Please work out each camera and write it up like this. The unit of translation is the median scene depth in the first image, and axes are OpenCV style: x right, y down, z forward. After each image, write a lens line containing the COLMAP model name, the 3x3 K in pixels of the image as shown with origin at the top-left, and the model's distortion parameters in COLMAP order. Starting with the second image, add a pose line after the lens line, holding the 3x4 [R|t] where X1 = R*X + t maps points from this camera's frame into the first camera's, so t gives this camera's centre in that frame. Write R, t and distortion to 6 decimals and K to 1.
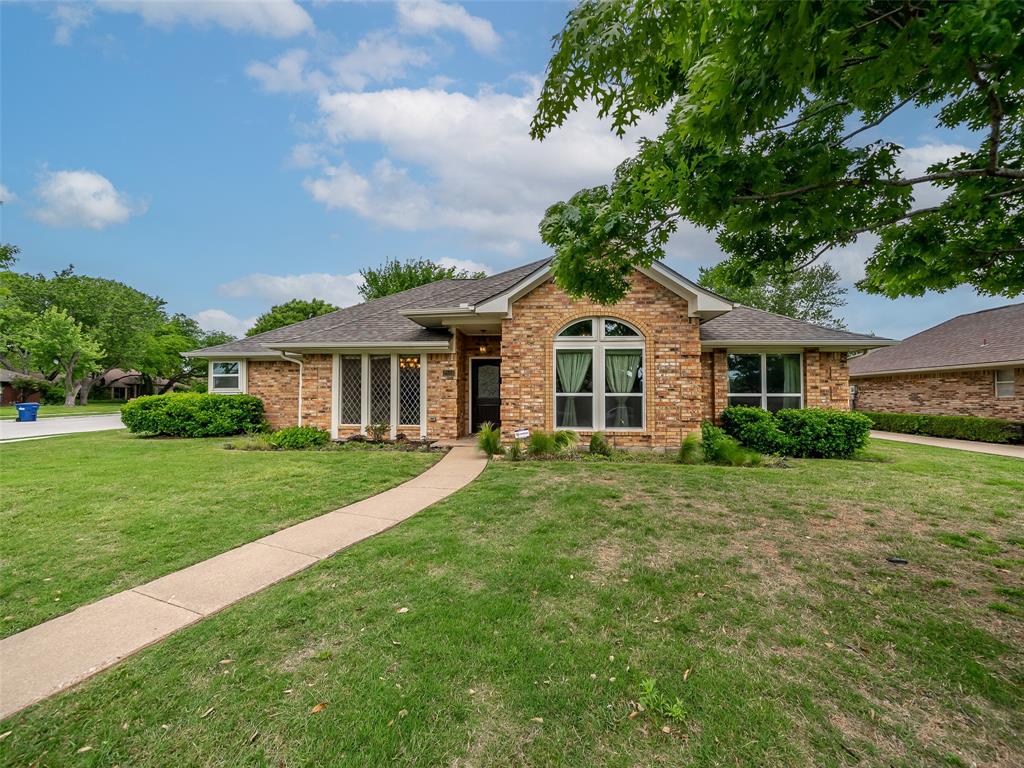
lens RADIAL K [[396.2, 0, 513.5], [0, 396.2, 387.0], [0, 0, 1]] dist [-0.004945, -0.000001]
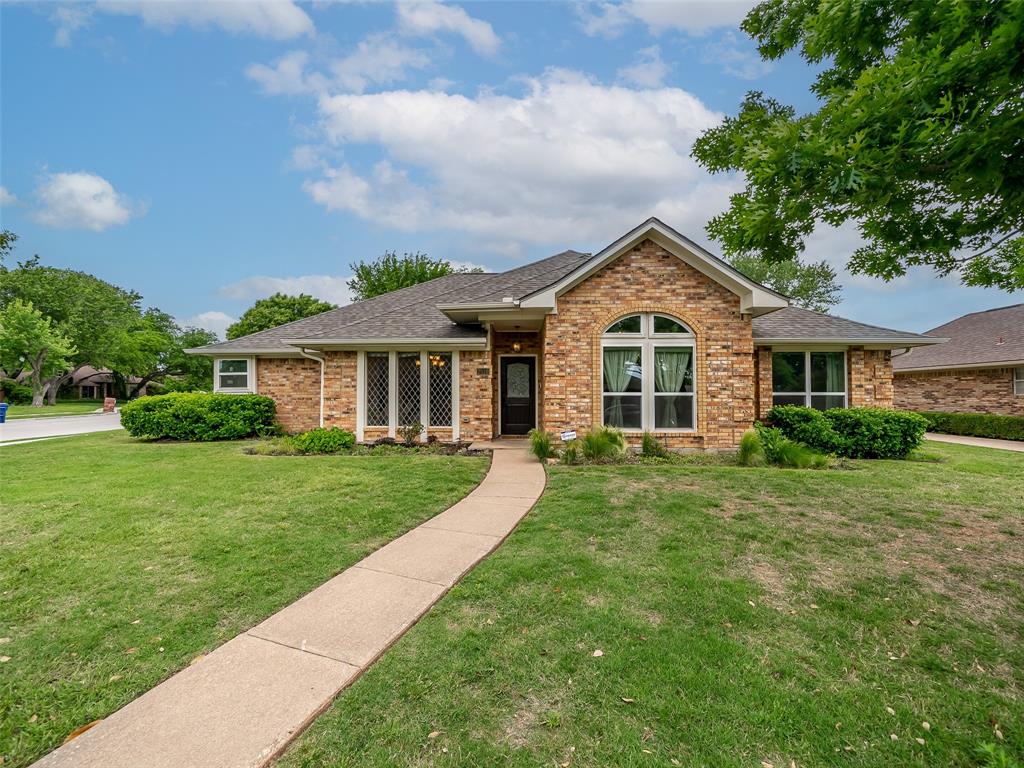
lens RADIAL K [[400.9, 0, 512.2], [0, 400.9, 386.1], [0, 0, 1]] dist [-0.005781, -0.000030]
pose [[0.999219, -0.001513, 0.039489, -0.139187], [0.001382, 0.999993, 0.003367, -0.003636], [-0.039494, -0.003309, 0.999214, 0.042577]]
